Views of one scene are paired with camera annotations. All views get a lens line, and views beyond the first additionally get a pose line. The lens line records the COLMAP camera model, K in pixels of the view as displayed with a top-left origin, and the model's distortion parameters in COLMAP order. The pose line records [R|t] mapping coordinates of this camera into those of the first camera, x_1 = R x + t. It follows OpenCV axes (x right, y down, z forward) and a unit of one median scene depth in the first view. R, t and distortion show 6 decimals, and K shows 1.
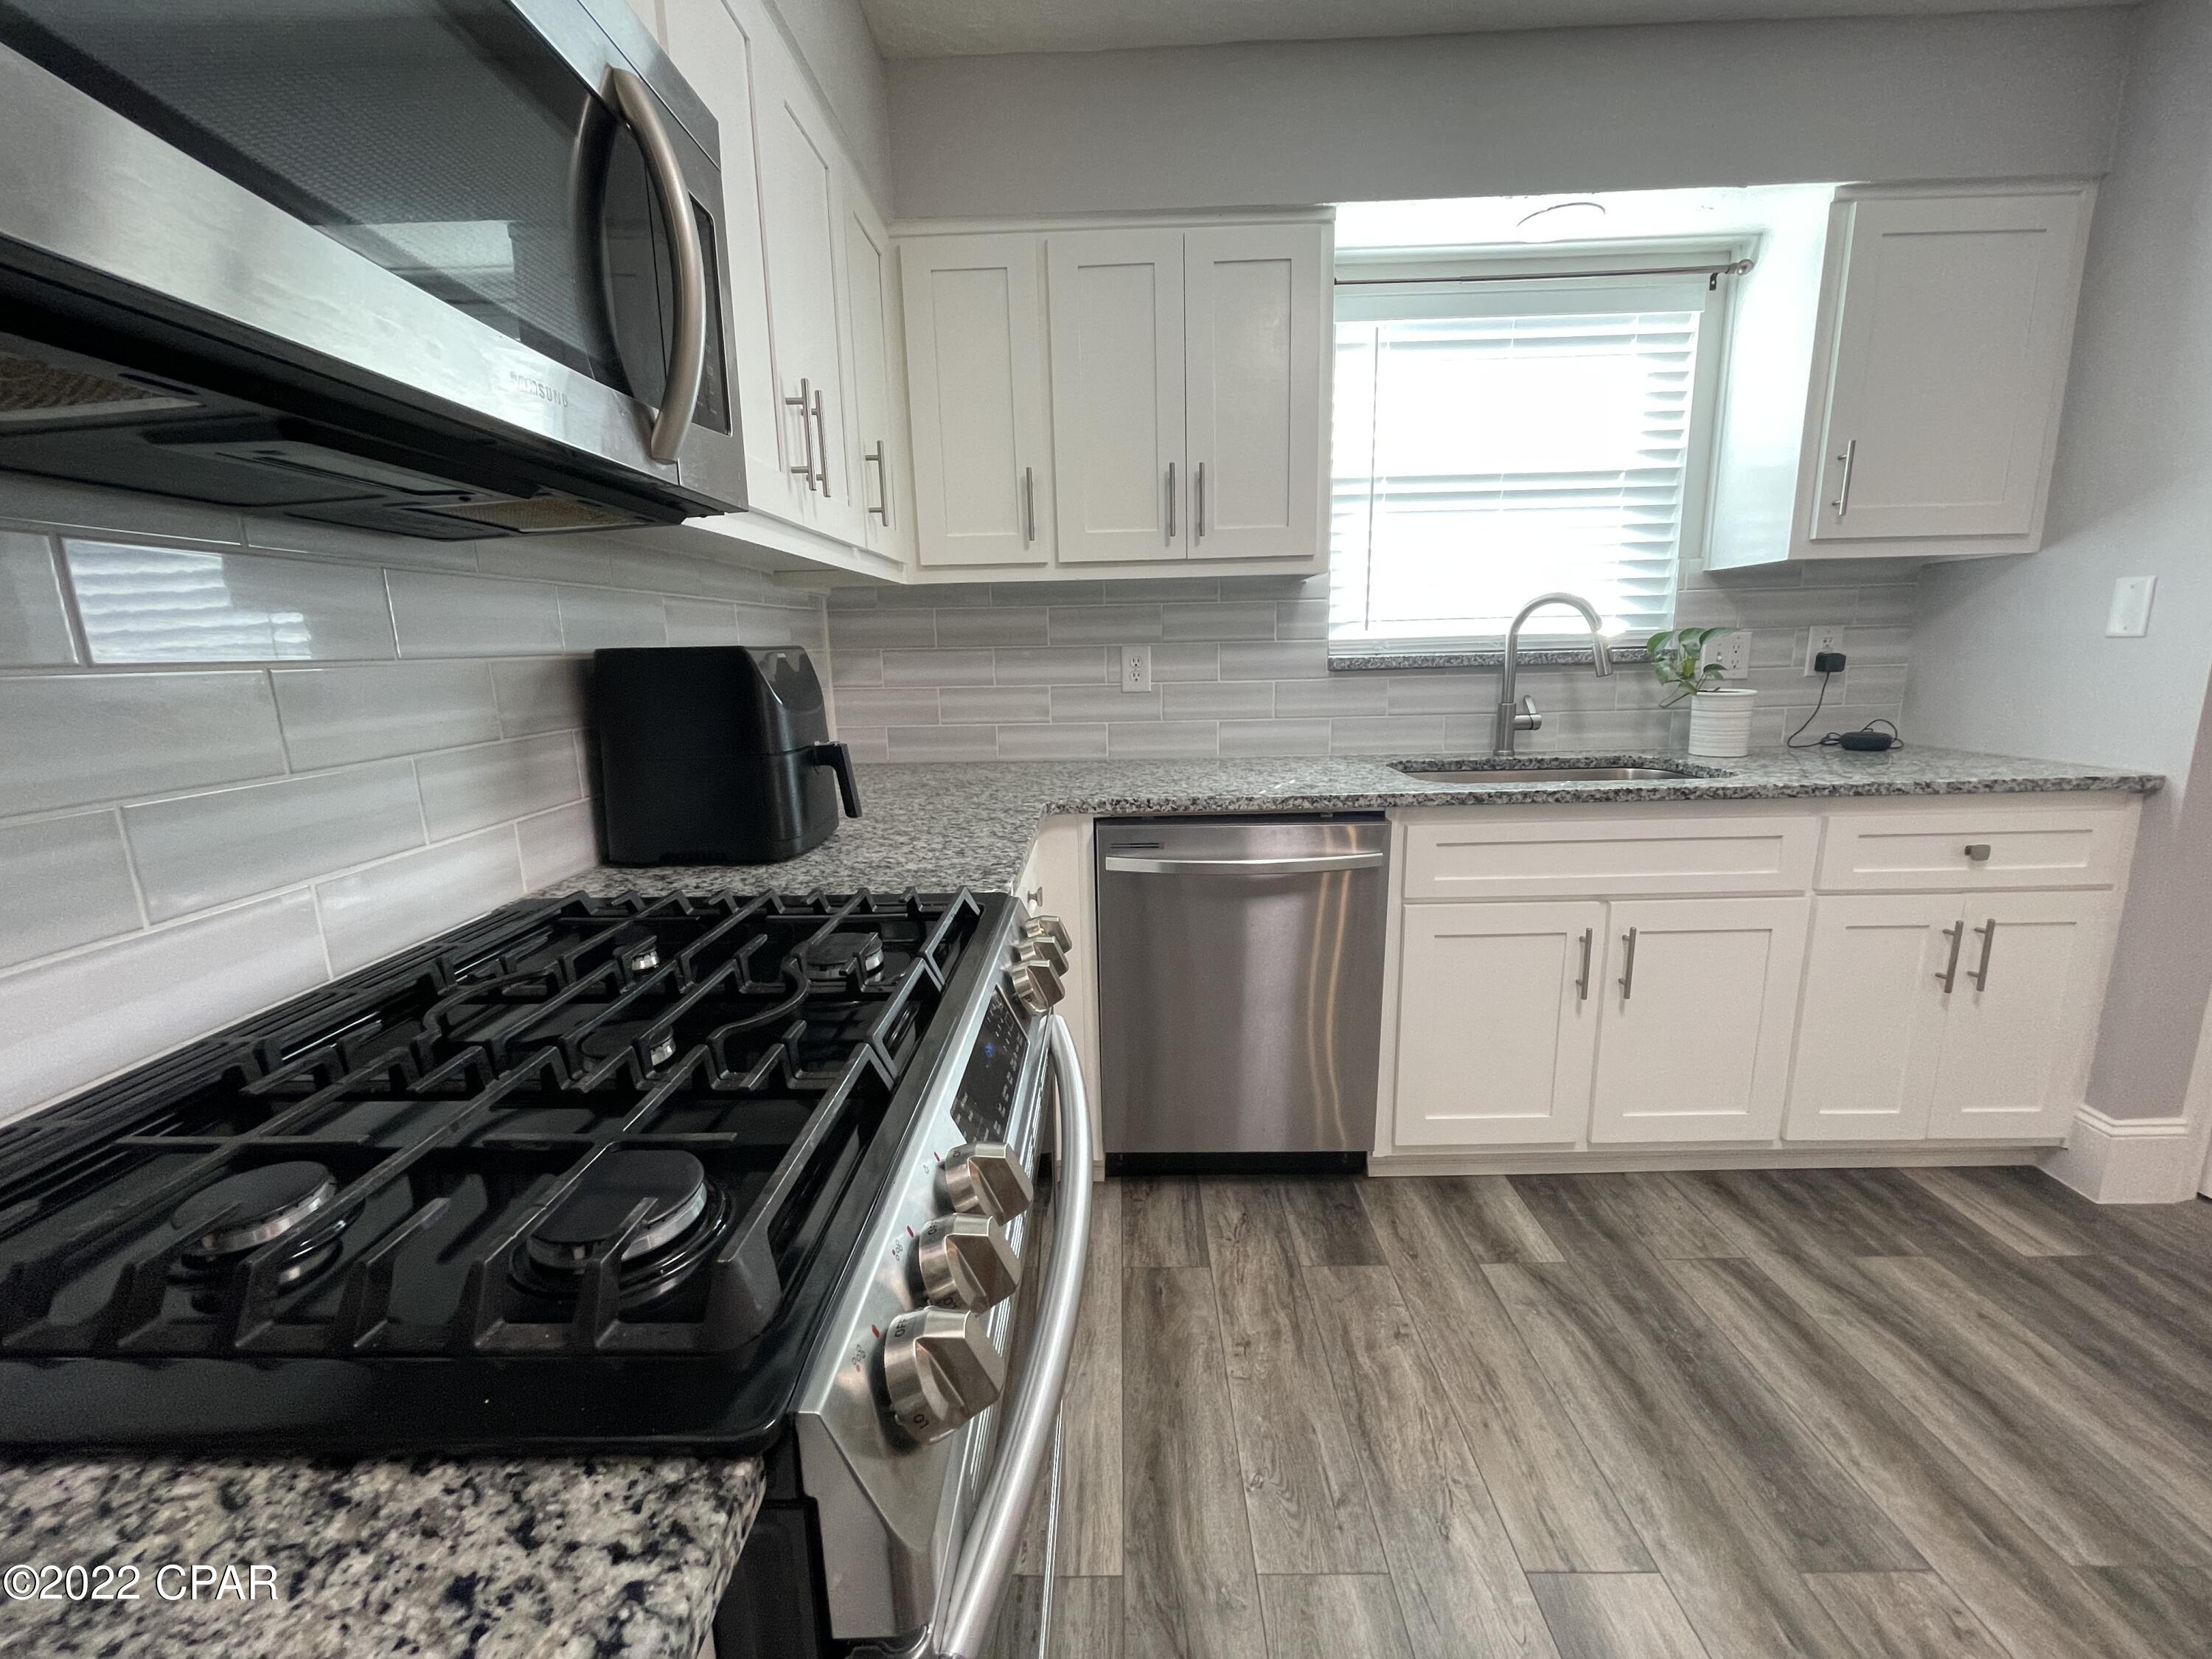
lens RADIAL K [[899.9, 0, 1099.3], [0, 899.9, 829.0], [0, 0, 1]] dist [-0.001882, 0.000255]
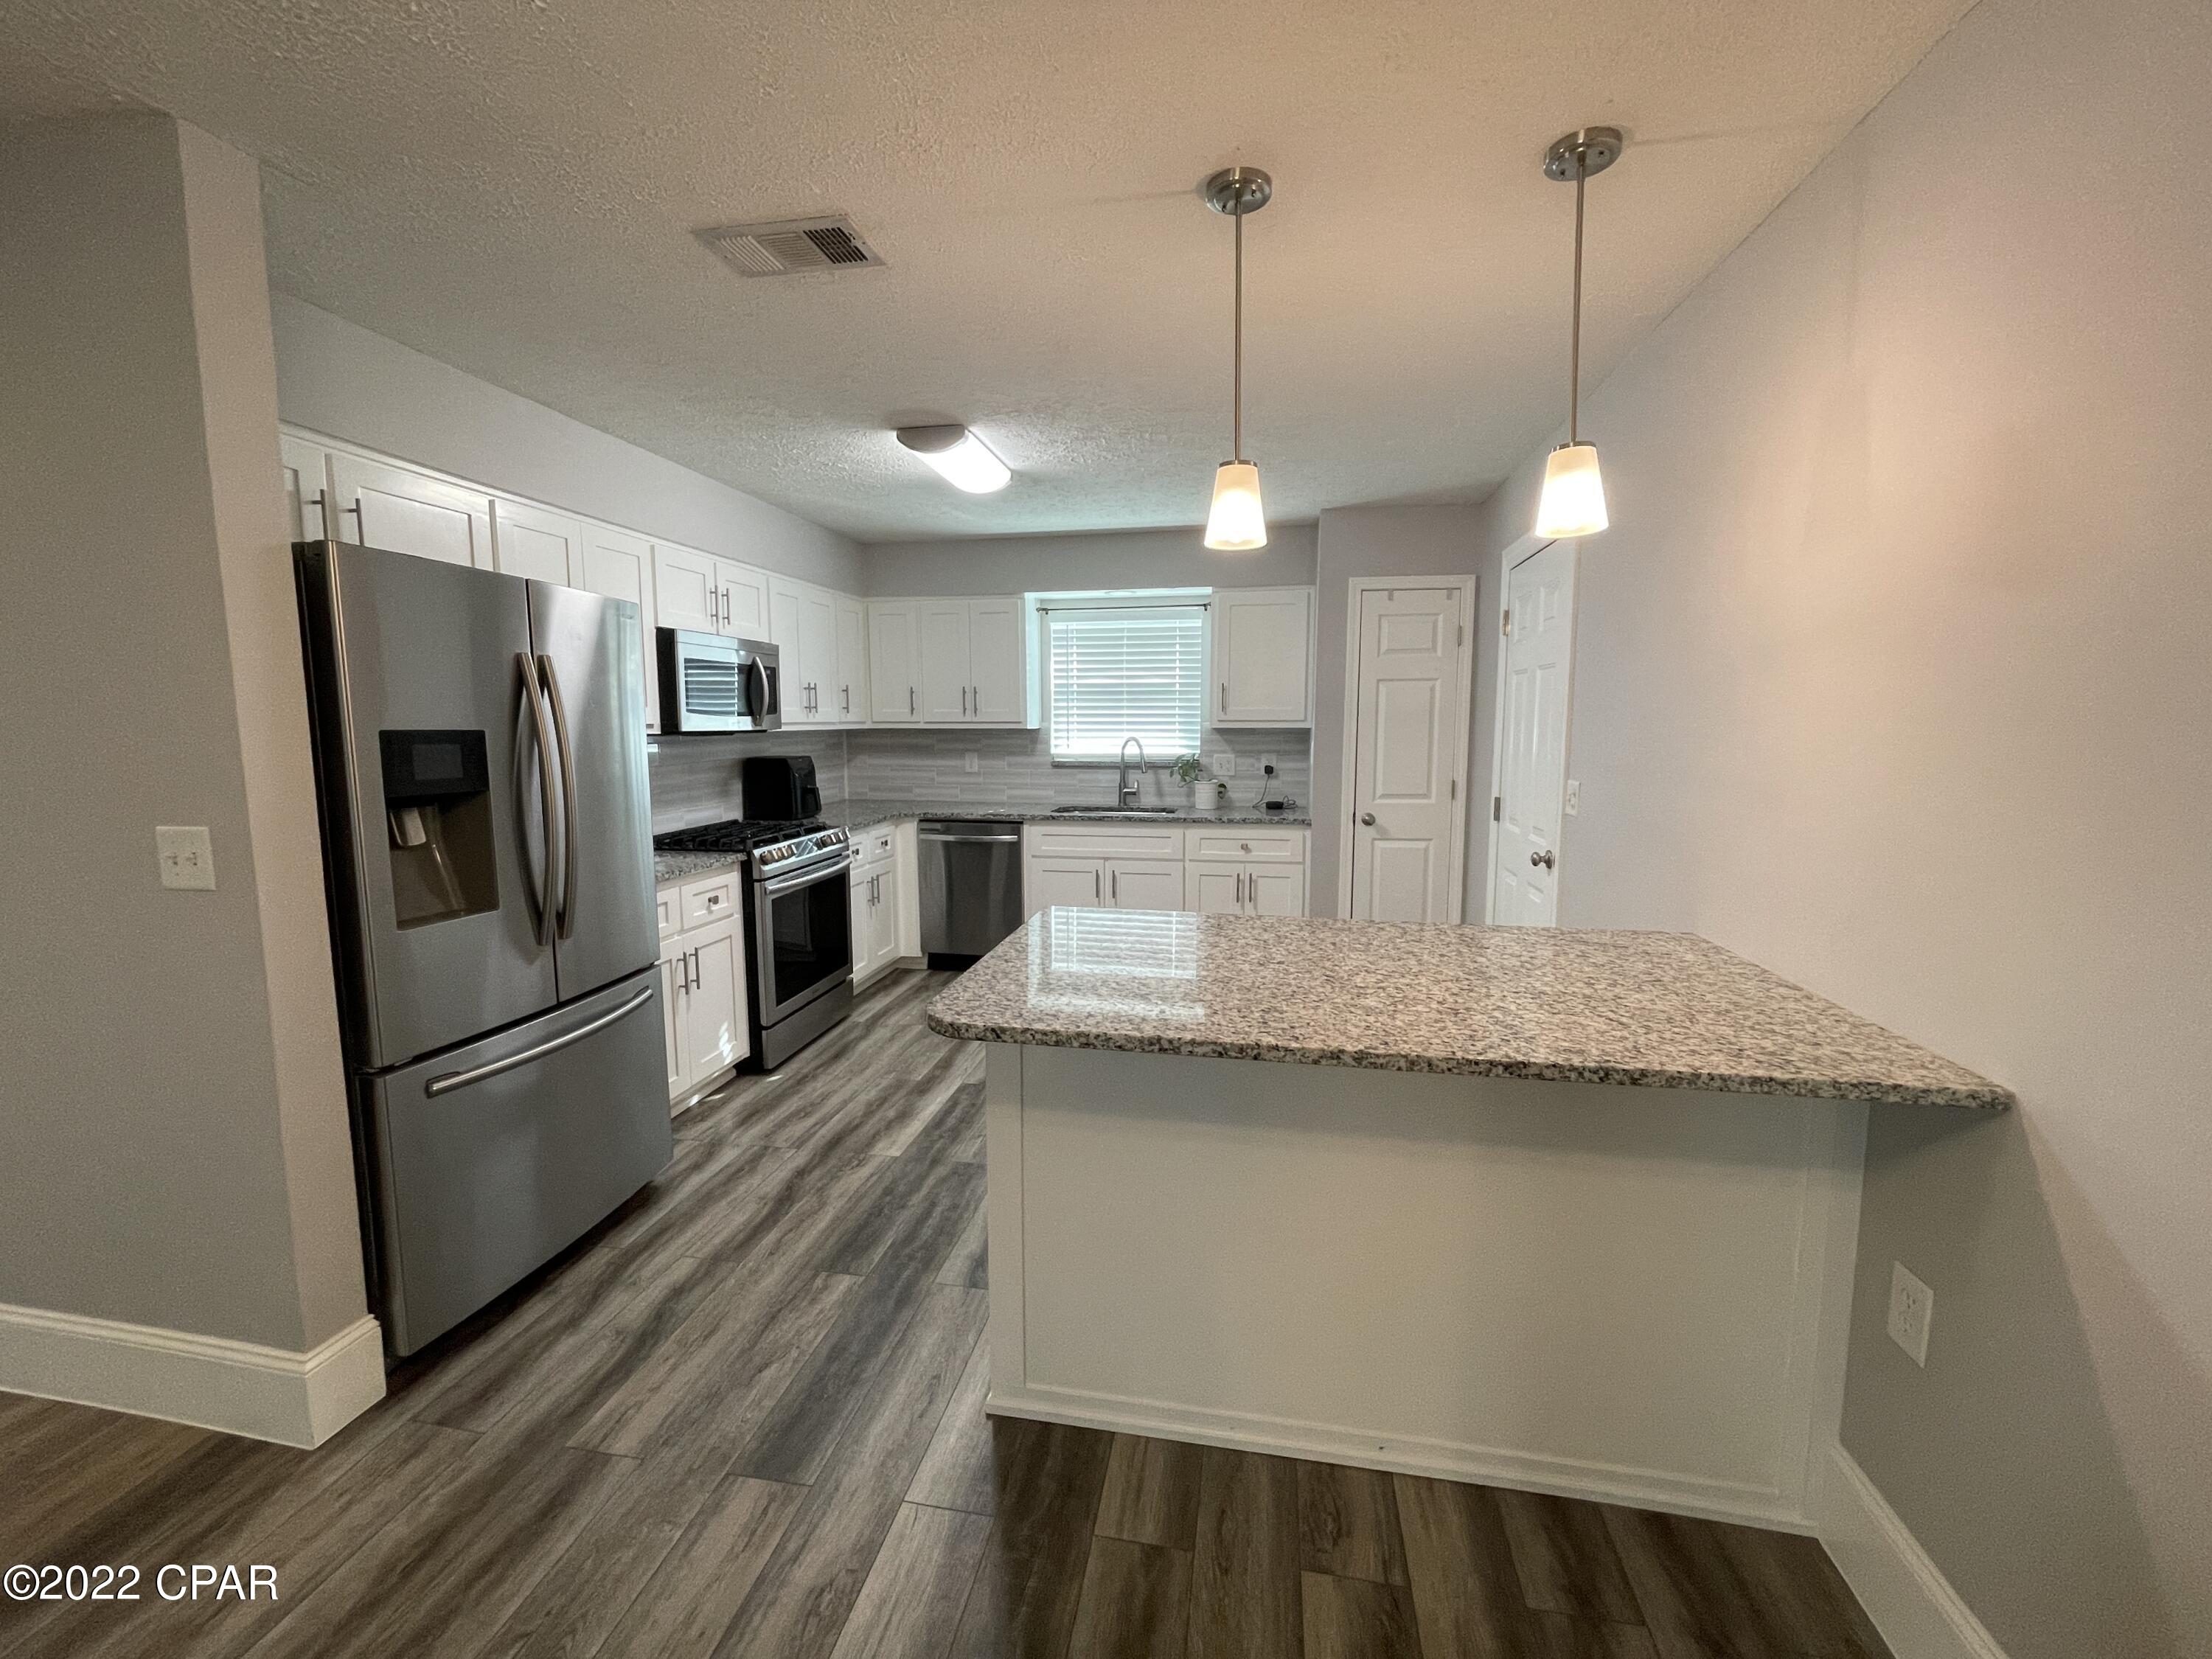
lens RADIAL K [[897.1, 0, 1101.7], [0, 897.1, 825.8], [0, 0, 1]] dist [-0.000345, -0.000443]
pose [[0.986804, 0.042366, -0.156277, 1.992612], [-0.054497, 0.995755, -0.074175, 0.366213], [0.152471, 0.081713, 0.984924, -3.242371]]
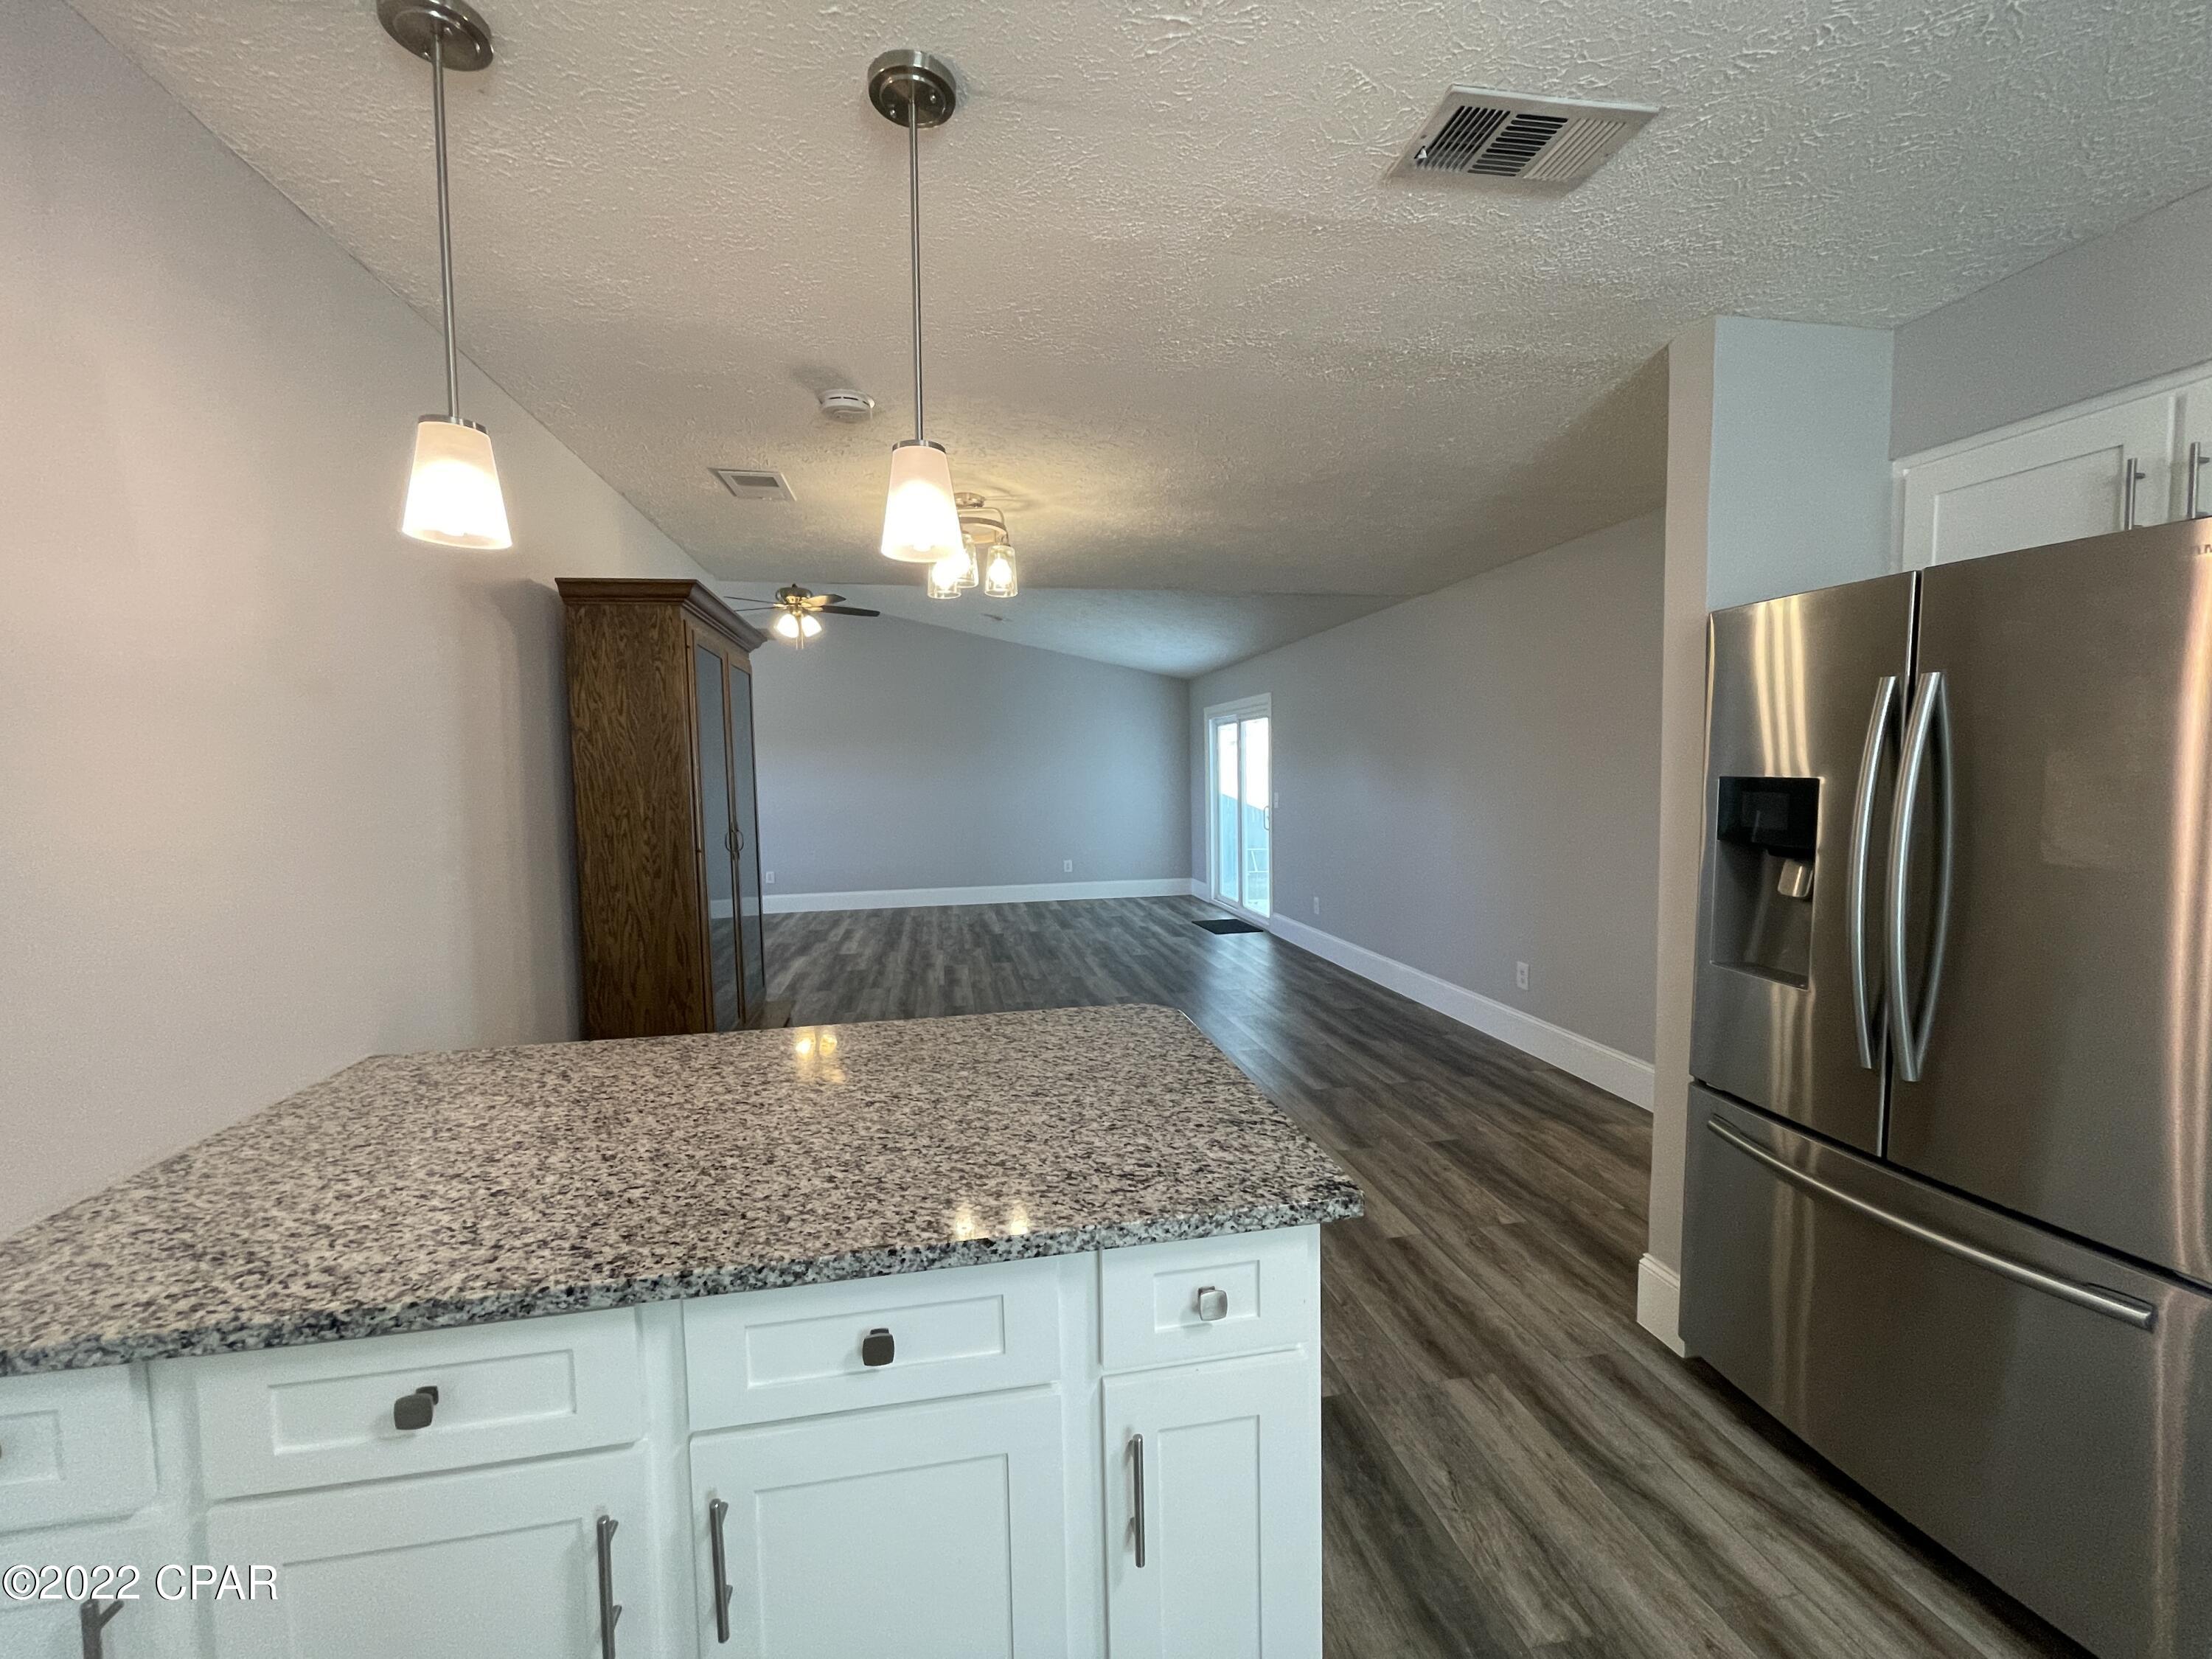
lens RADIAL K [[897.1, 0, 1101.7], [0, 897.1, 825.8], [0, 0, 1]] dist [-0.000345, -0.000443]
pose [[-0.978273, 0.055396, -0.199783, 1.980275], [0.002794, 0.967077, 0.254469, -0.361857], [0.207302, 0.248382, -0.946220, 0.304629]]
